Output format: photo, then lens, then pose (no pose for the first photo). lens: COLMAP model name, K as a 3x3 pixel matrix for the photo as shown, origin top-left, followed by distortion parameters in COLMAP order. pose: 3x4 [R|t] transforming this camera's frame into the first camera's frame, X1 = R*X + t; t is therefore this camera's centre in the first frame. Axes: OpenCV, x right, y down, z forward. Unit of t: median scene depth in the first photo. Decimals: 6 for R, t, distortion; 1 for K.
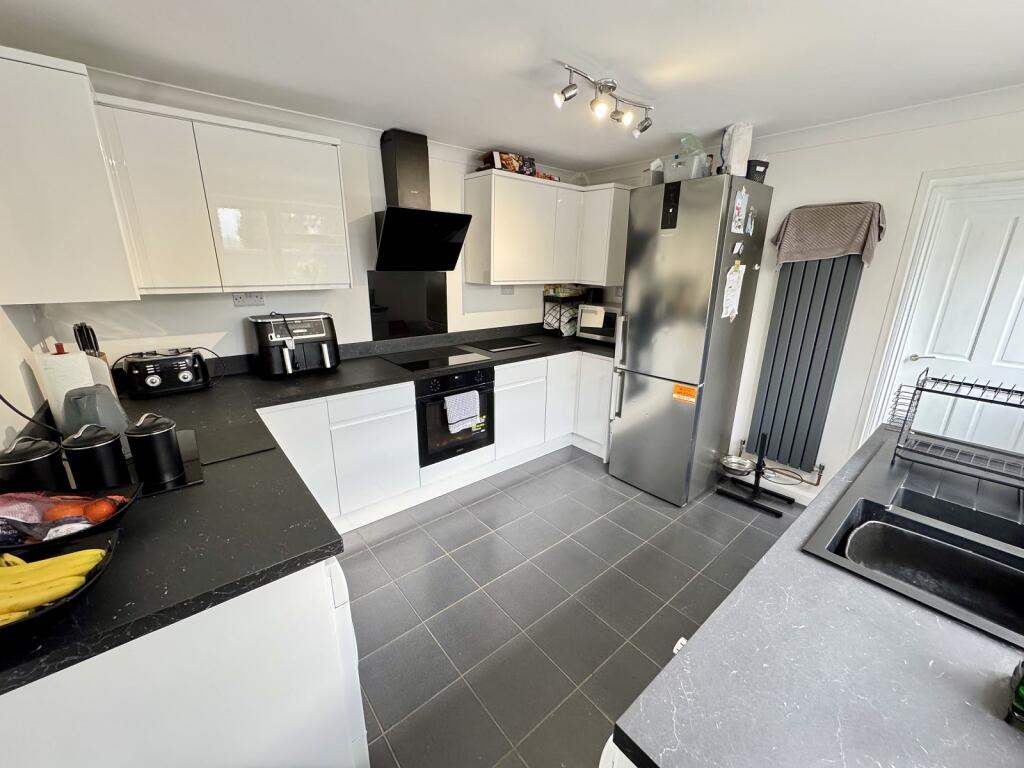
lens RADIAL K [[408.9, 0, 512.0], [0, 408.9, 384.0], [0, 0, 1]] dist [0.000740, -0.000031]
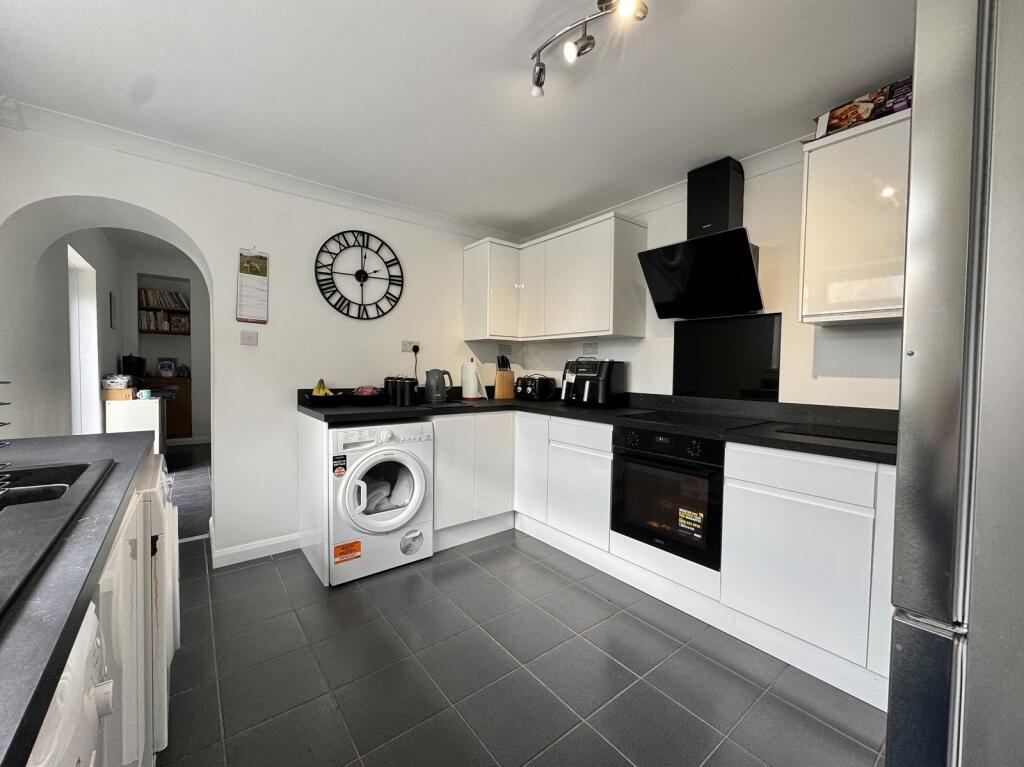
lens RADIAL K [[413.0, 0, 512.0], [0, 413.0, 383.5], [0, 0, 1]] dist [-0.001579, -0.000218]
pose [[-0.026346, 0.021114, -0.999430, 0.608429], [-0.298001, 0.954154, 0.028013, -0.049717], [0.954202, 0.298569, -0.018846, 0.674543]]
